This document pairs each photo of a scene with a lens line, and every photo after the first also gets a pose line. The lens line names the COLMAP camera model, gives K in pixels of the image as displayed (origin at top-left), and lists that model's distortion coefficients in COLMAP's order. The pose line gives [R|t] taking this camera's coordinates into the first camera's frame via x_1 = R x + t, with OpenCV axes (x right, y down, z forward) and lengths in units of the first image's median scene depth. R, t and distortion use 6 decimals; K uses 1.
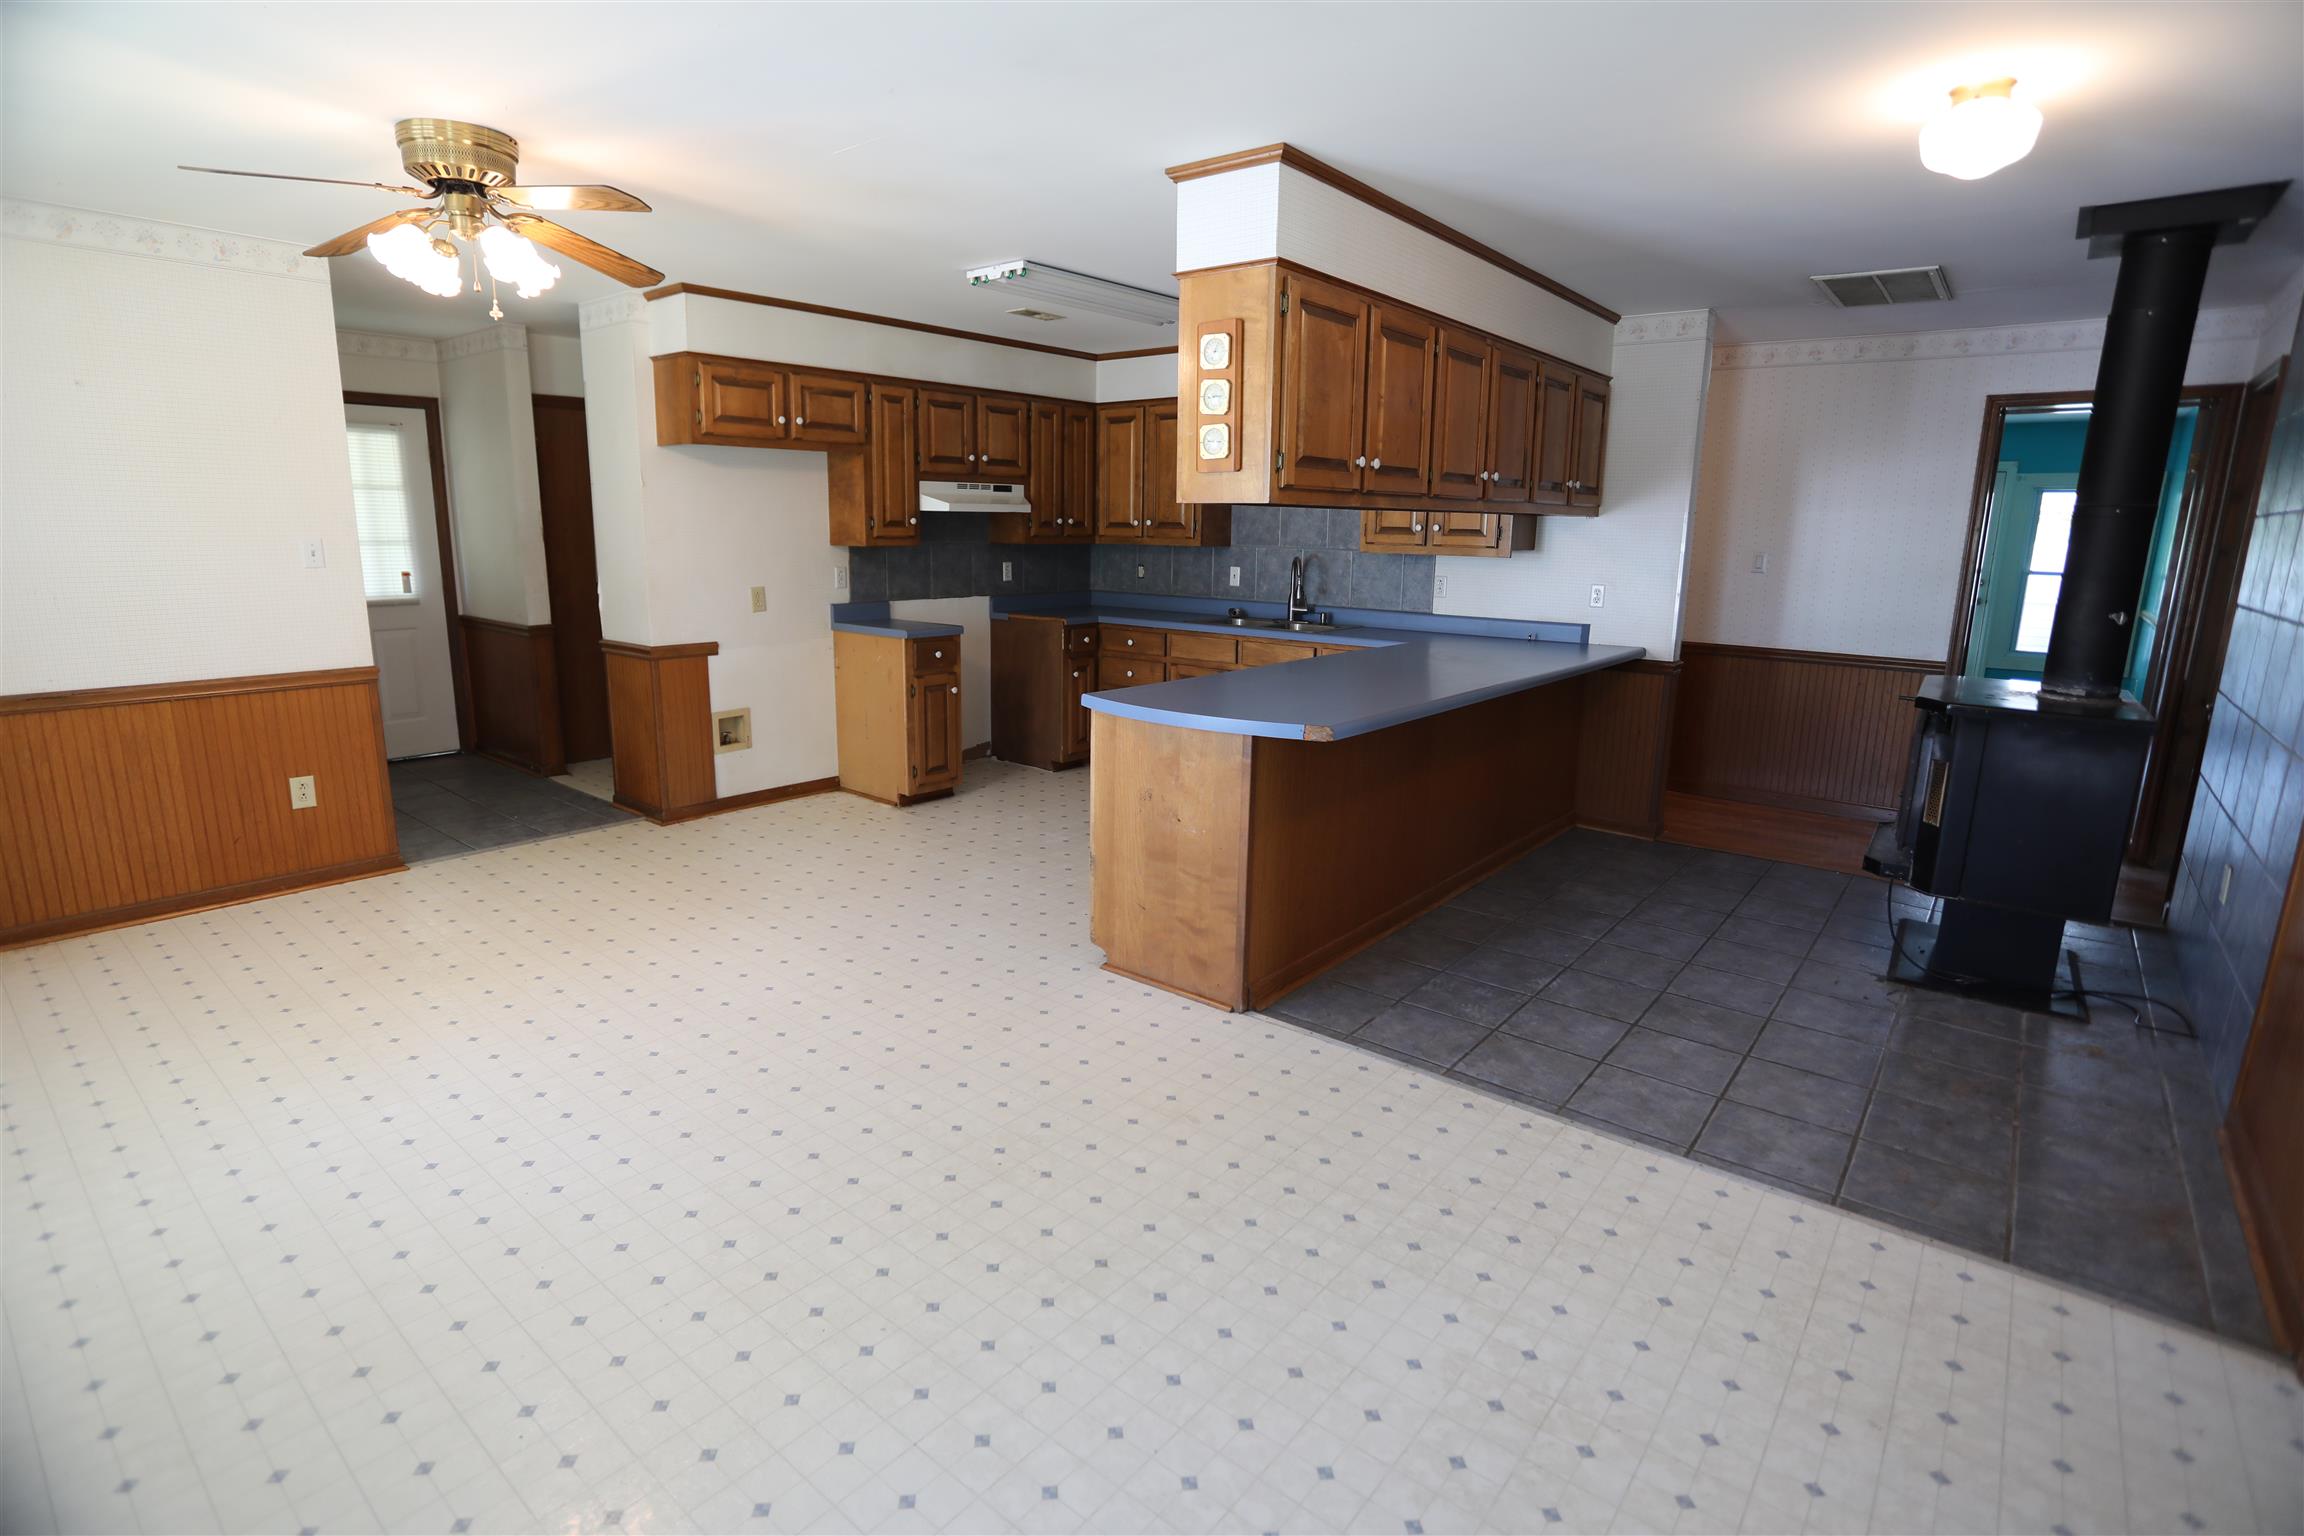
lens RADIAL K [[1114.9, 0, 1147.0], [0, 1114.9, 759.6], [0, 0, 1]] dist [-0.064659, 0.027267]
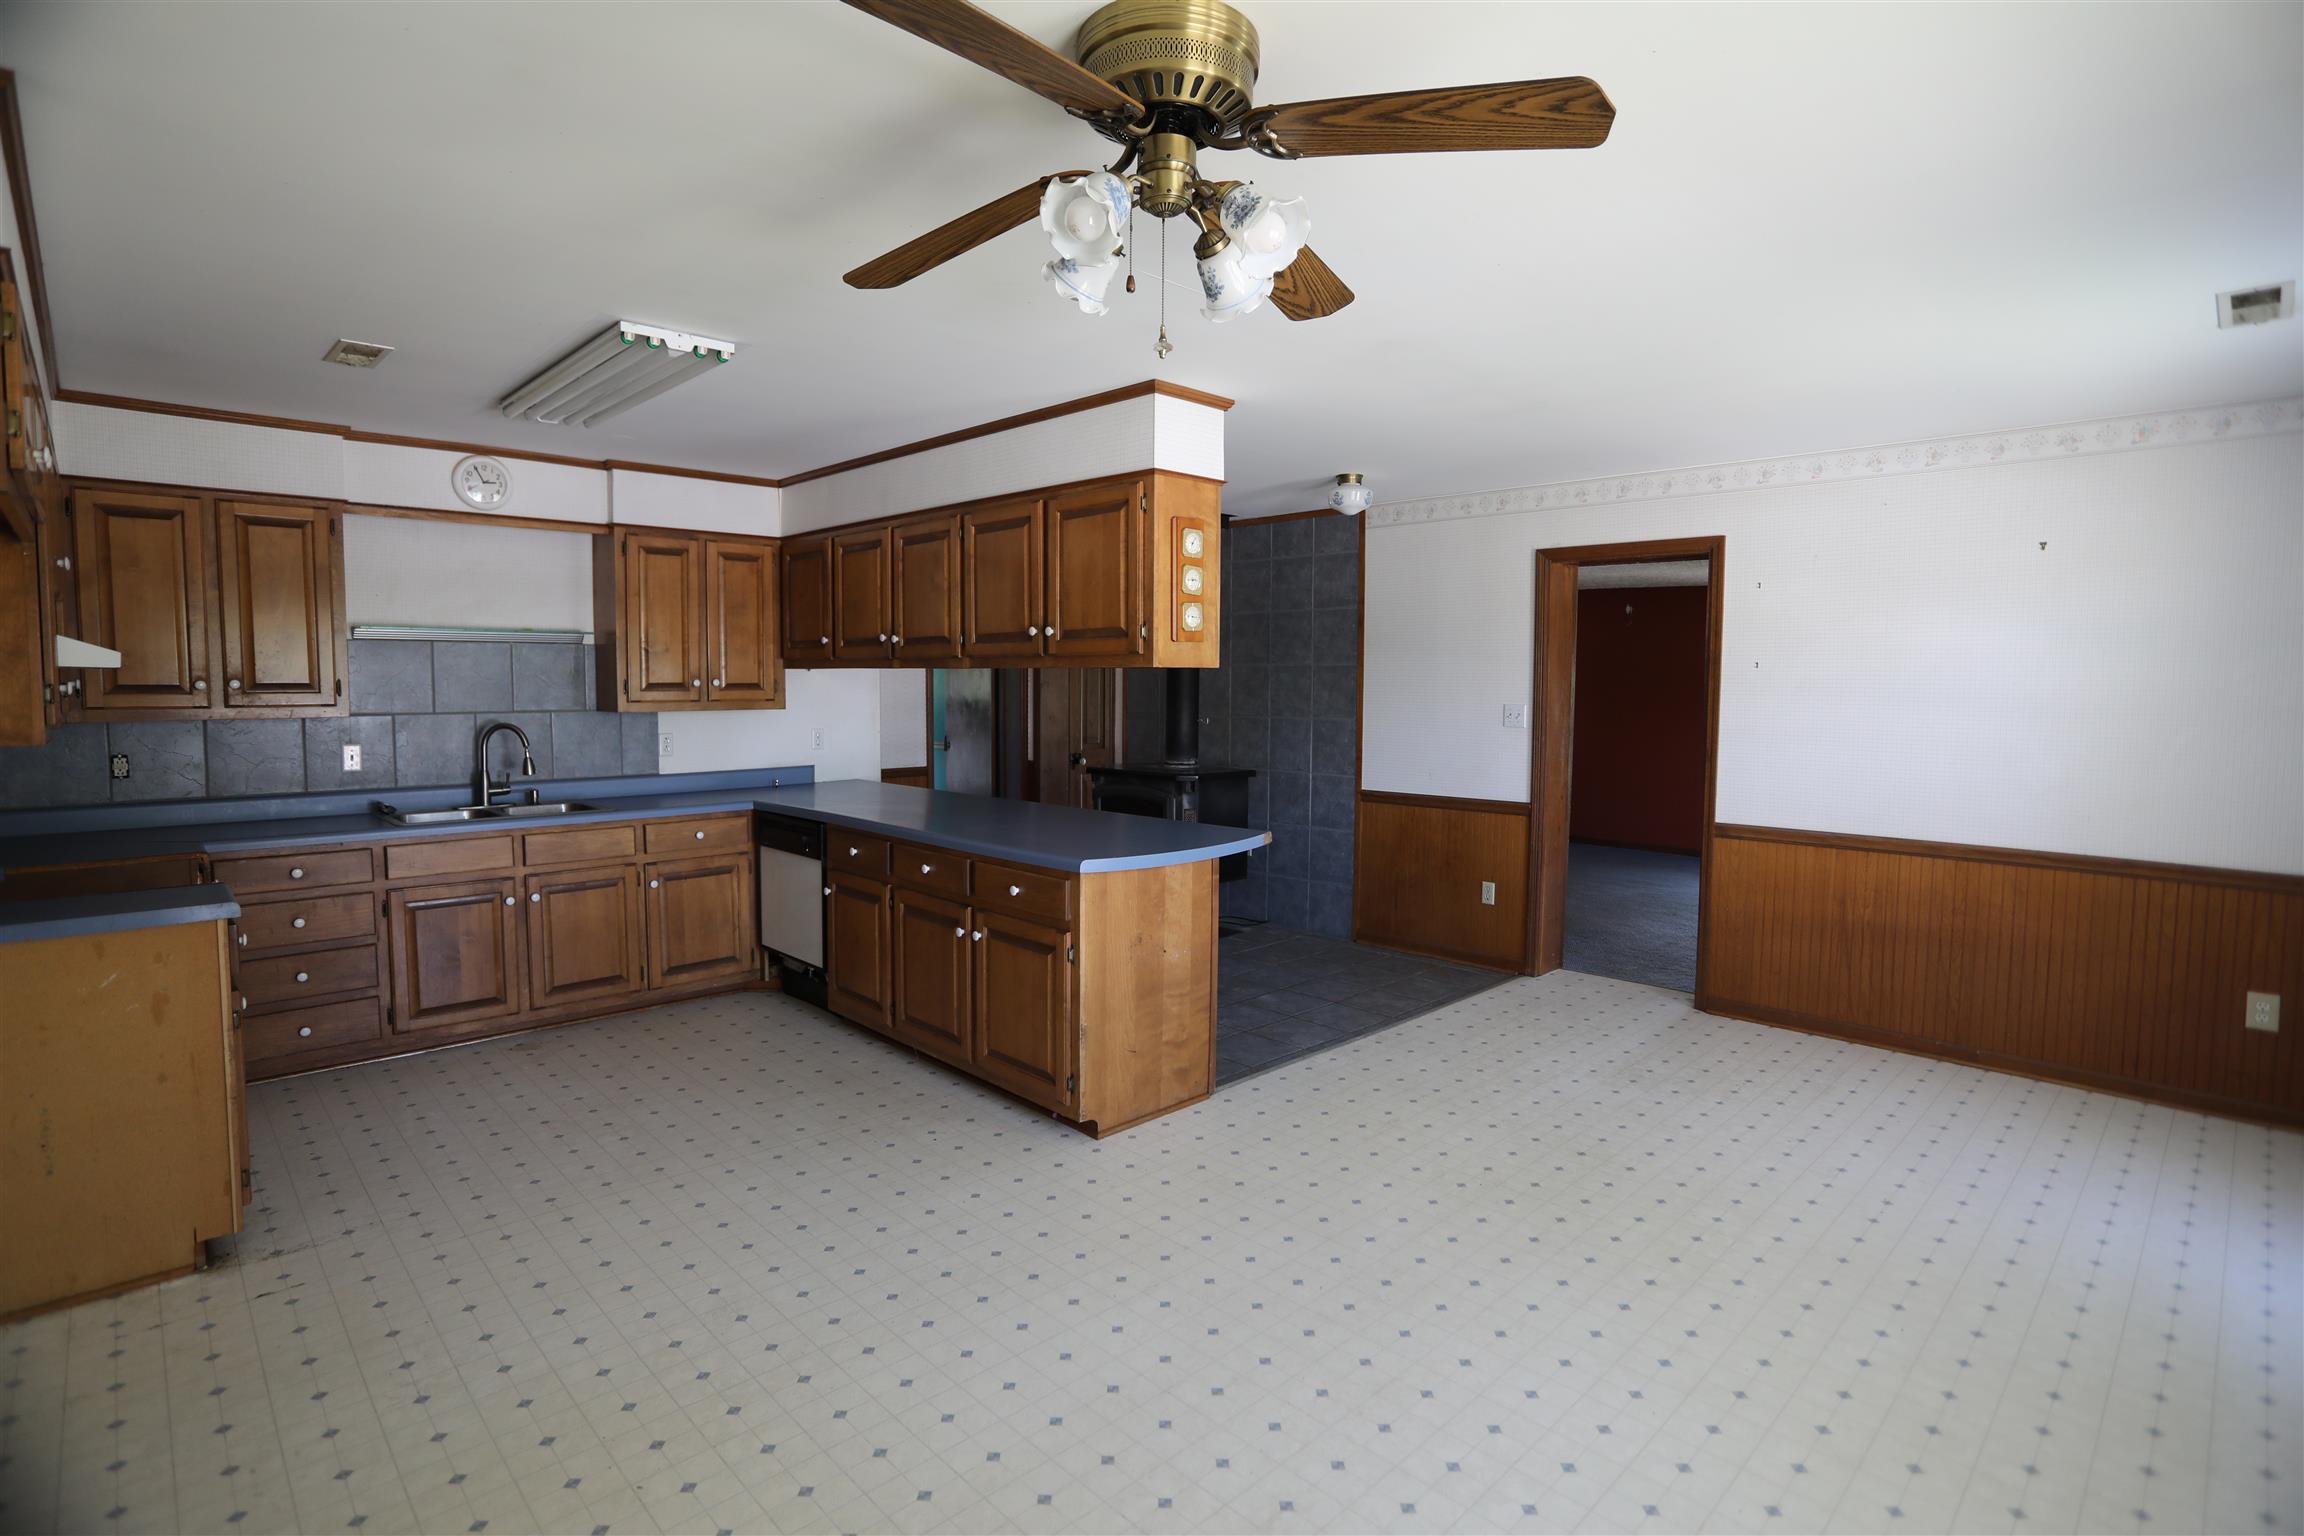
lens RADIAL K [[1114.9, 0, 1147.0], [0, 1114.9, 759.6], [0, 0, 1]] dist [-0.064659, 0.027267]
pose [[0.117530, -0.083644, 0.989540, -1.054276], [0.204969, 0.977034, 0.058242, -0.199642], [-0.971686, 0.195980, 0.131975, 0.846734]]
